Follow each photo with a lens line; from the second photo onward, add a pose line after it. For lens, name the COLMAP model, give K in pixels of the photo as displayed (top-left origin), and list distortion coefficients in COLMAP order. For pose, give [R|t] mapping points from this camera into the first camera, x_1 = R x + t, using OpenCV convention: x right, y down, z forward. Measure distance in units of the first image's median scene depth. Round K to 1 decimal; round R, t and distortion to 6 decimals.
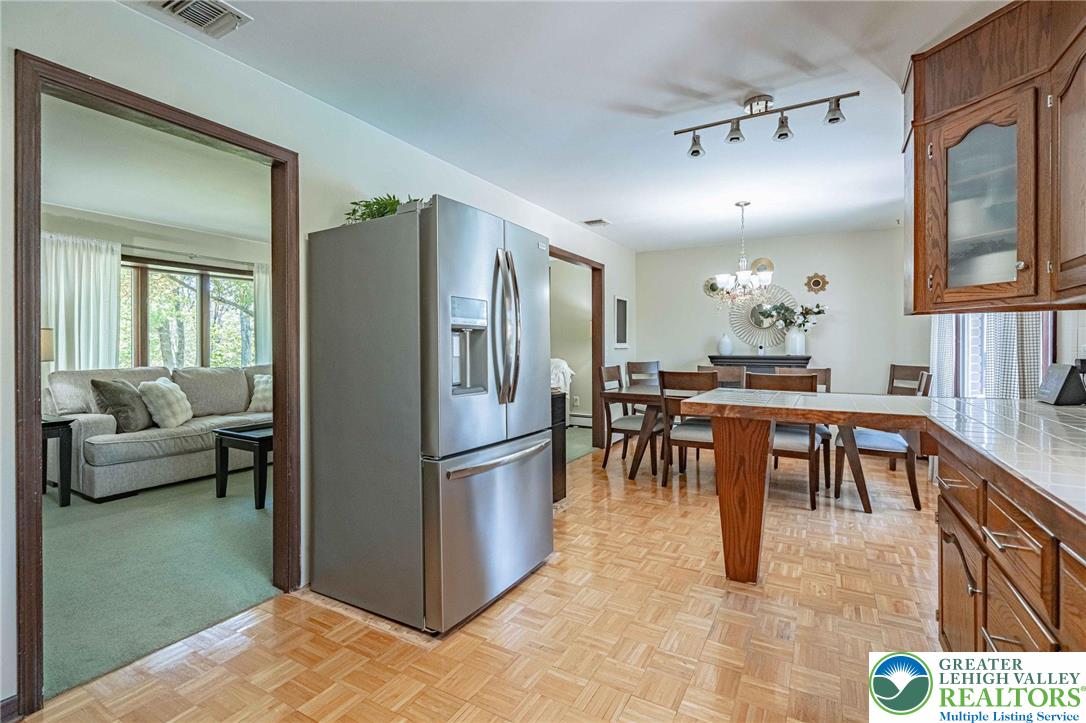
lens RADIAL K [[496.5, 0, 541.6], [0, 496.5, 350.5], [0, 0, 1]] dist [-0.000412, 0.000197]
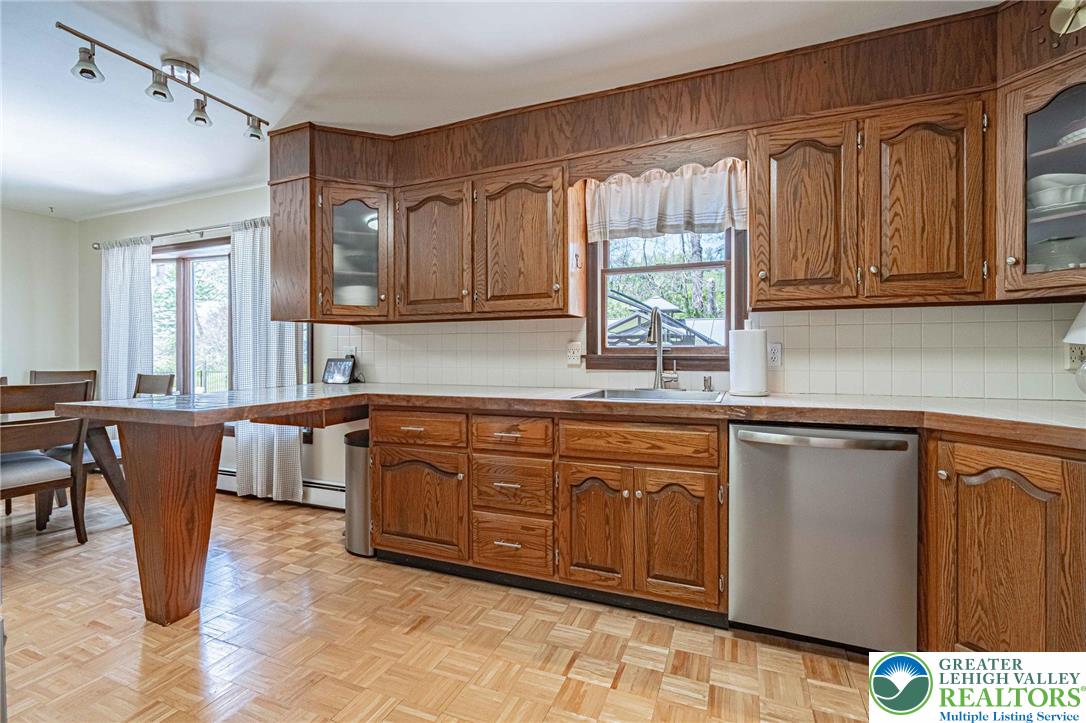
lens RADIAL K [[482.5, 0, 541.5], [0, 482.5, 358.1], [0, 0, 1]] dist [-0.004680, -0.000002]
pose [[-0.119383, -0.011852, 0.992778, -0.238347], [0.011378, 0.999847, 0.013305, 0.005381], [-0.992783, 0.012884, -0.119230, 0.228245]]
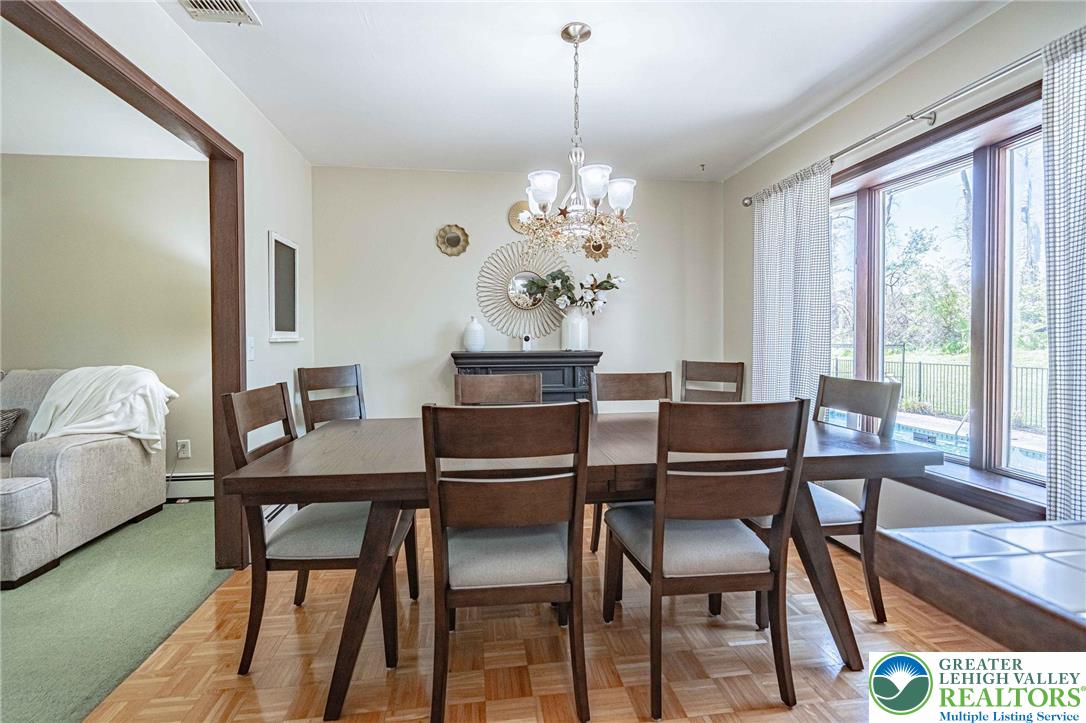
lens RADIAL K [[496.5, 0, 541.6], [0, 496.5, 342.7], [0, 0, 1]] dist [-0.000412, 0.000197]
pose [[0.794423, -0.009012, 0.607298, 0.075821], [0.008332, 0.999958, 0.003939, -0.003767], [-0.607308, 0.001931, 0.794464, 0.546360]]
